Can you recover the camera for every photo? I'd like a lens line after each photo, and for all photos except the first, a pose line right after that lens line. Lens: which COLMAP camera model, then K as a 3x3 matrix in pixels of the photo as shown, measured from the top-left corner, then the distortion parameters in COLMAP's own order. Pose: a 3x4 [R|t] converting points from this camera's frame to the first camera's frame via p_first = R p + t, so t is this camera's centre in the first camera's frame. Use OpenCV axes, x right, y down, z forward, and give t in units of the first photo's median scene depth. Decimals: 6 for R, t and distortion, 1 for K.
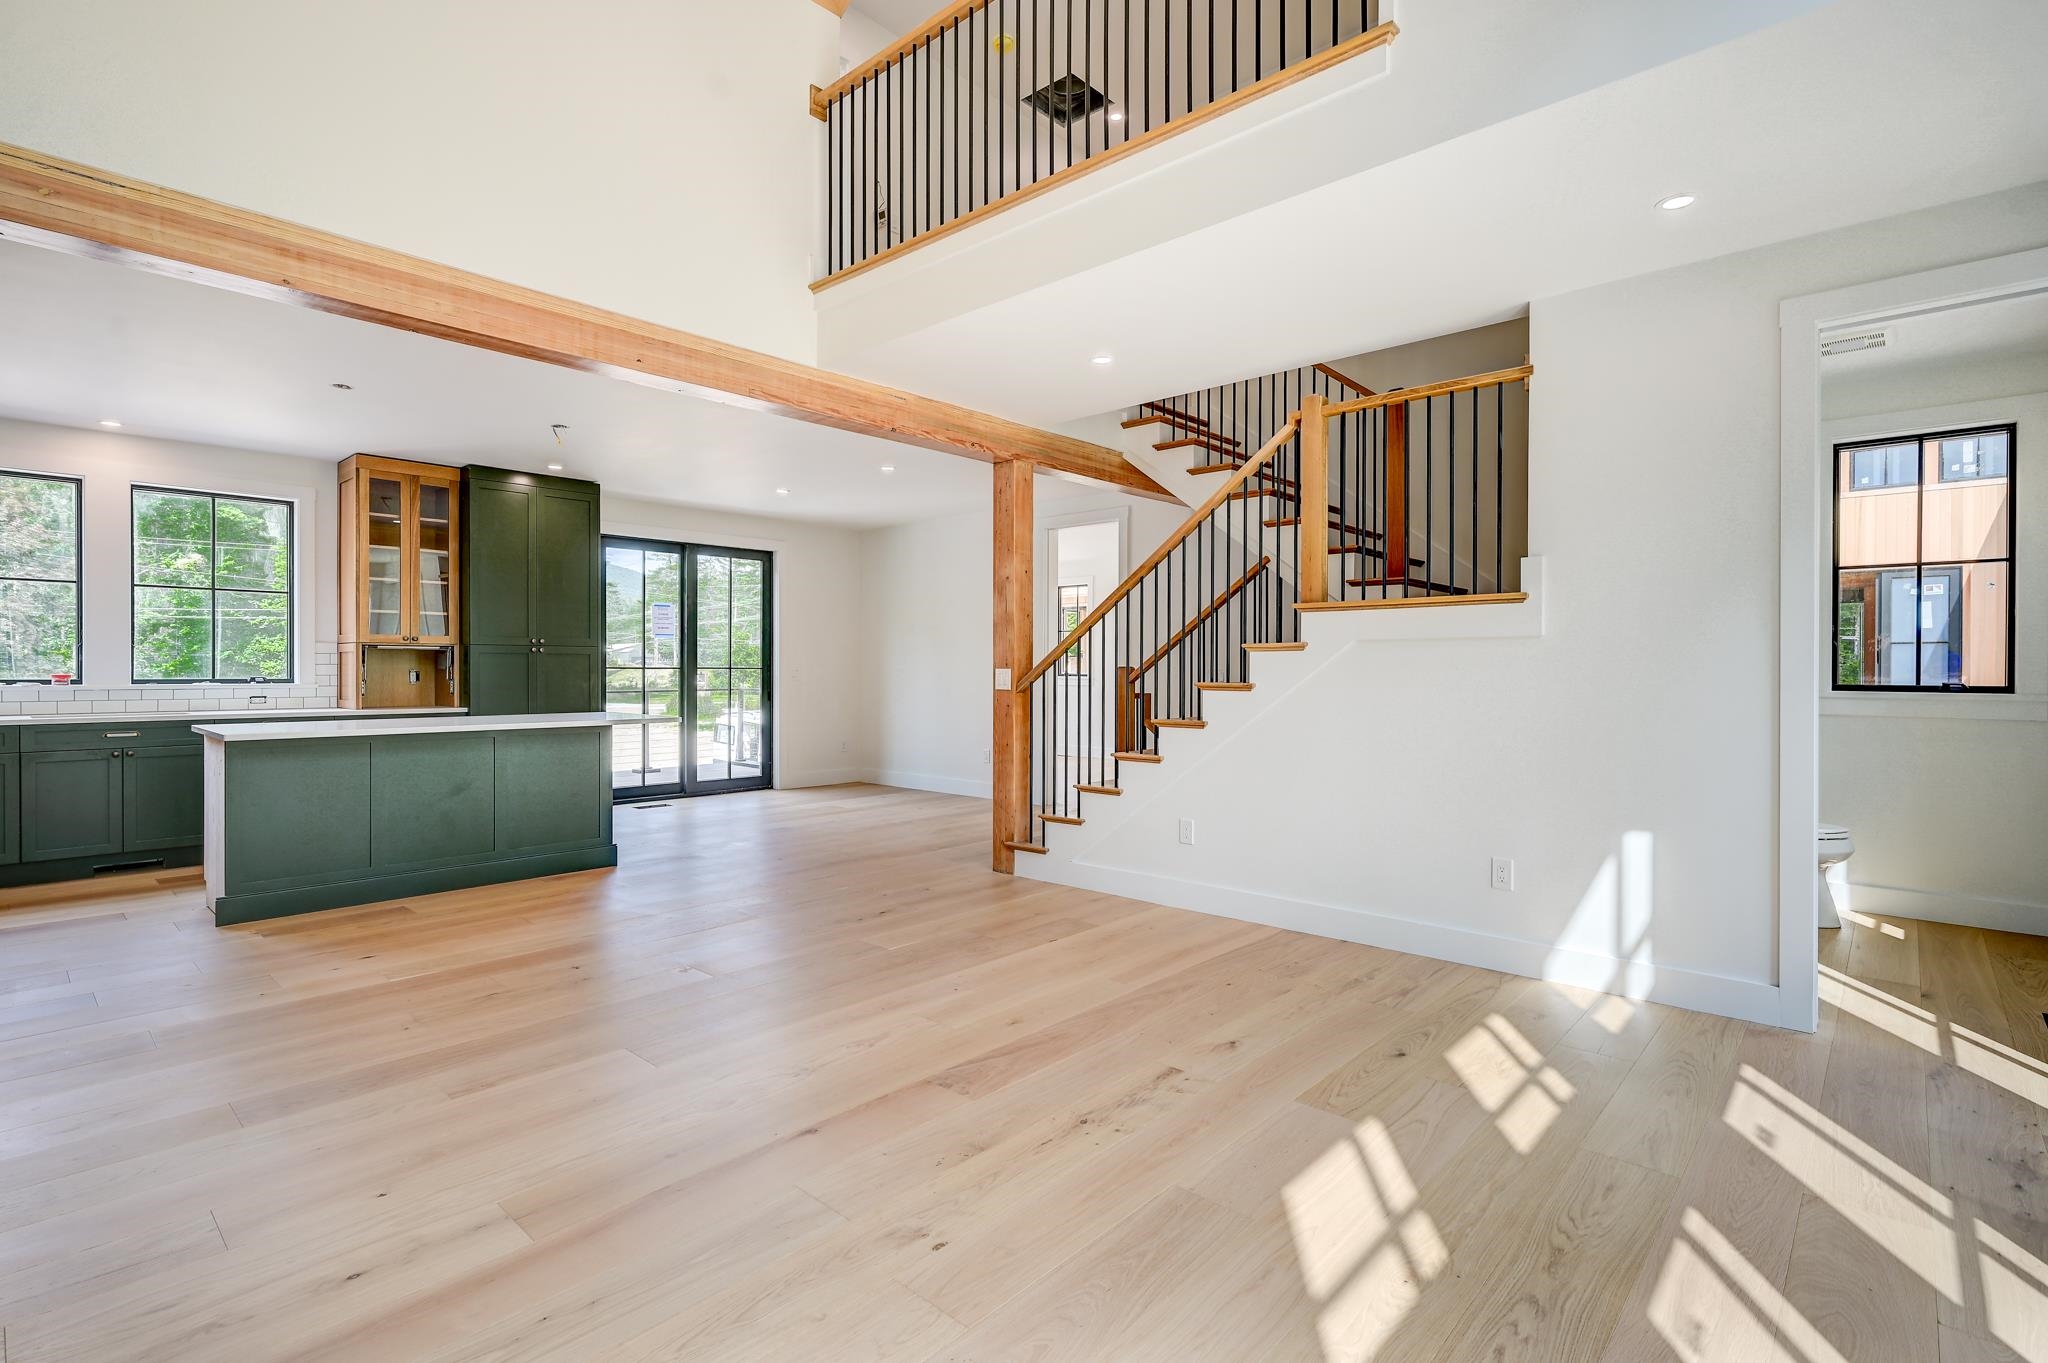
lens RADIAL K [[966.9, 0, 1037.0], [0, 966.9, 678.5], [0, 0, 1]] dist [0.000622, -0.000246]
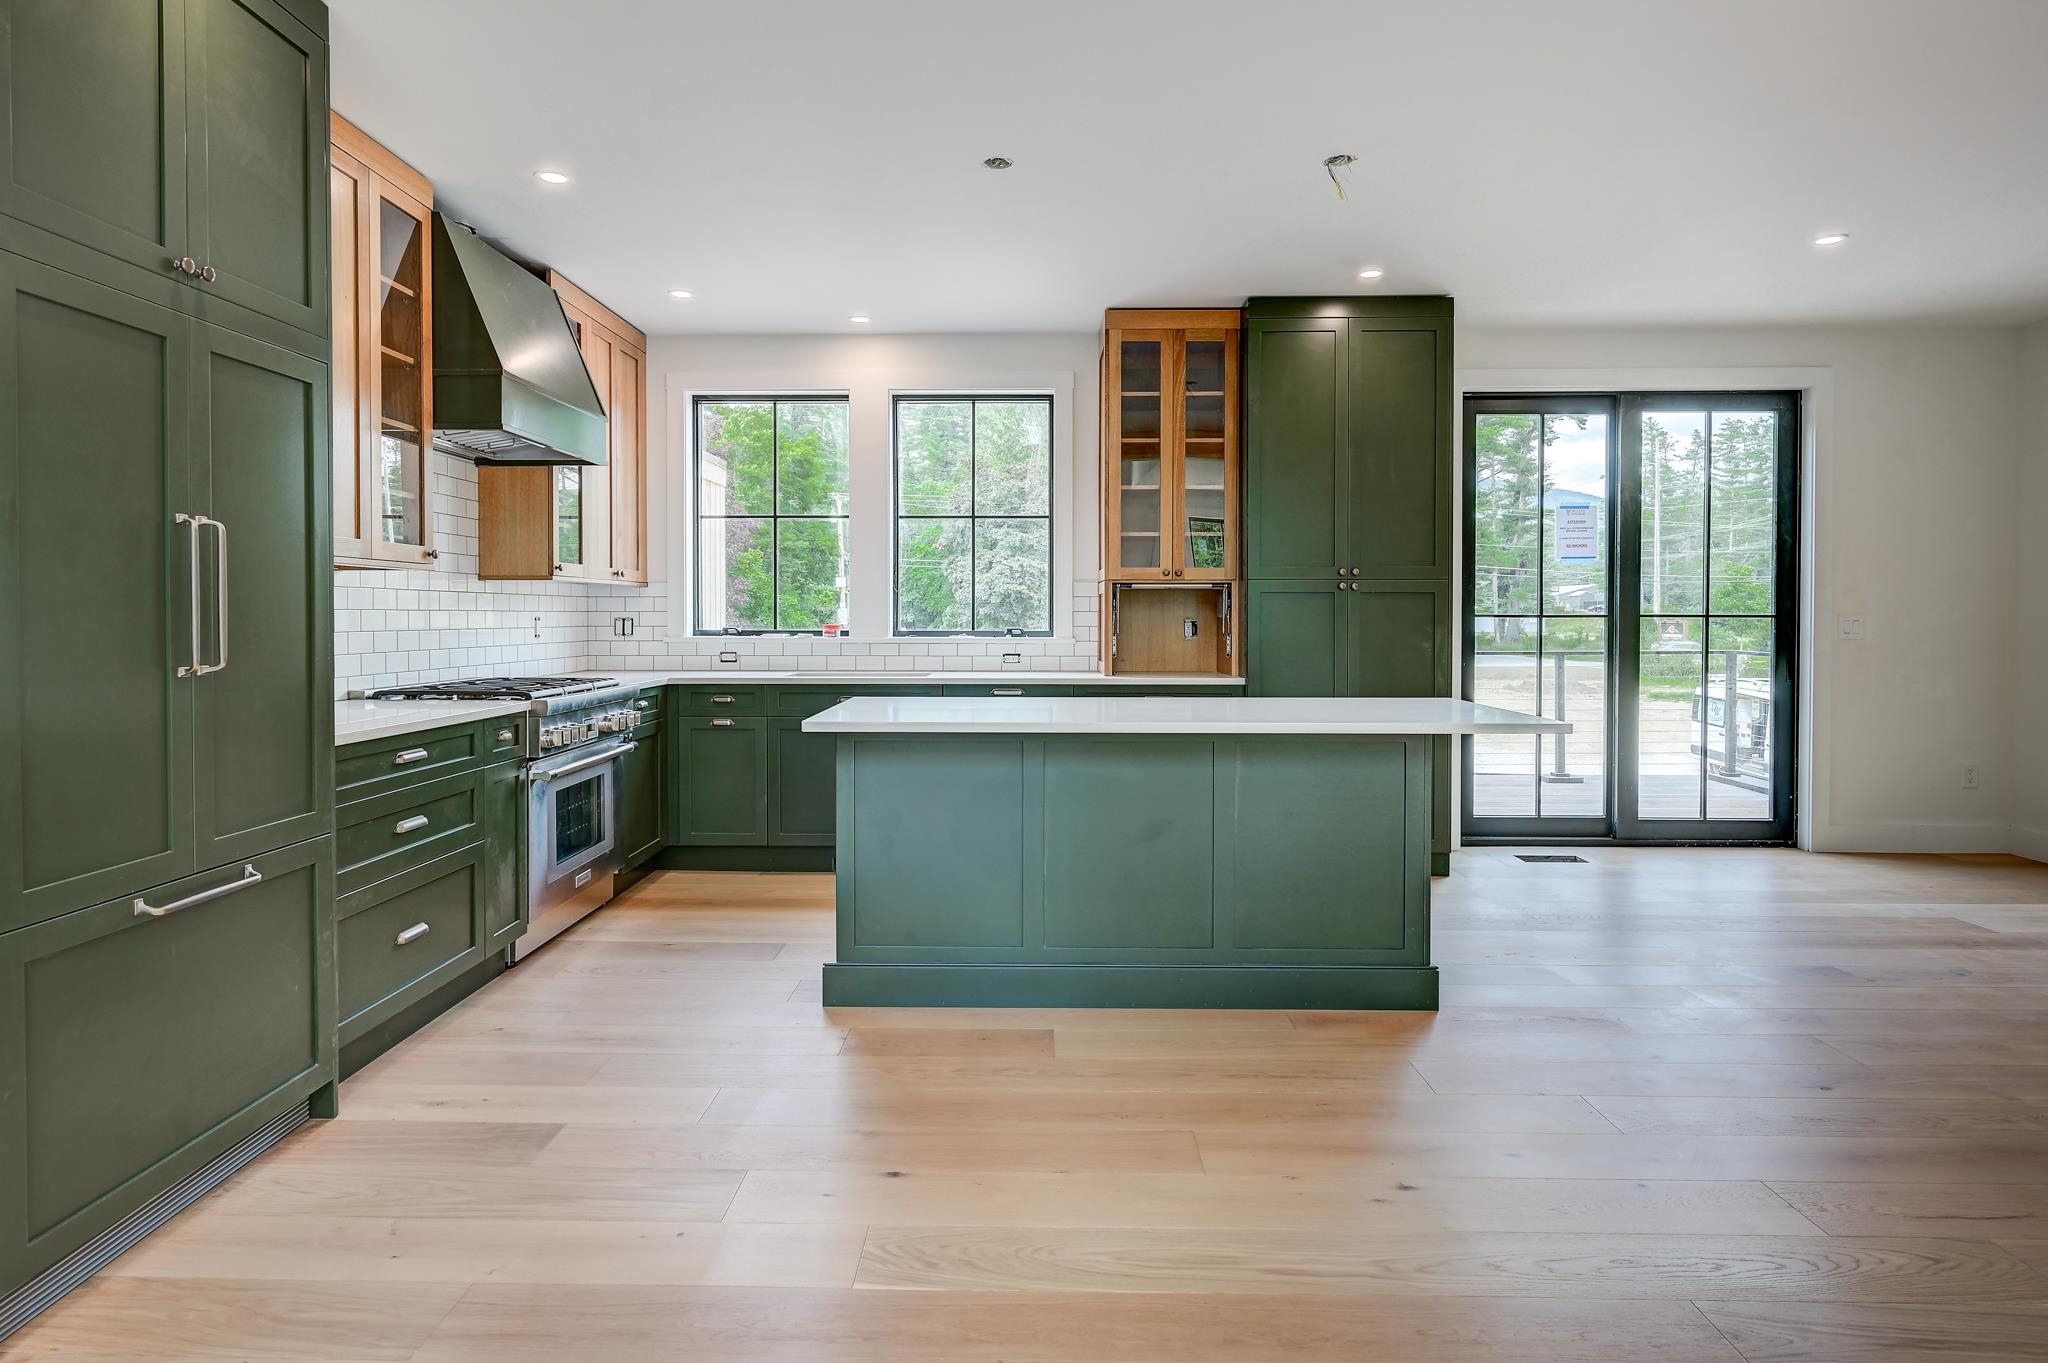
lens RADIAL K [[1150.1, 0, 1001.9], [0, 1150.1, 633.8], [0, 0, 1]] dist [-0.000774, 0.001979]
pose [[0.646991, 0.009905, -0.762433, -0.111632], [-0.005872, 0.999951, 0.008008, -0.004431], [0.762475, -0.000704, 0.647018, 0.385736]]
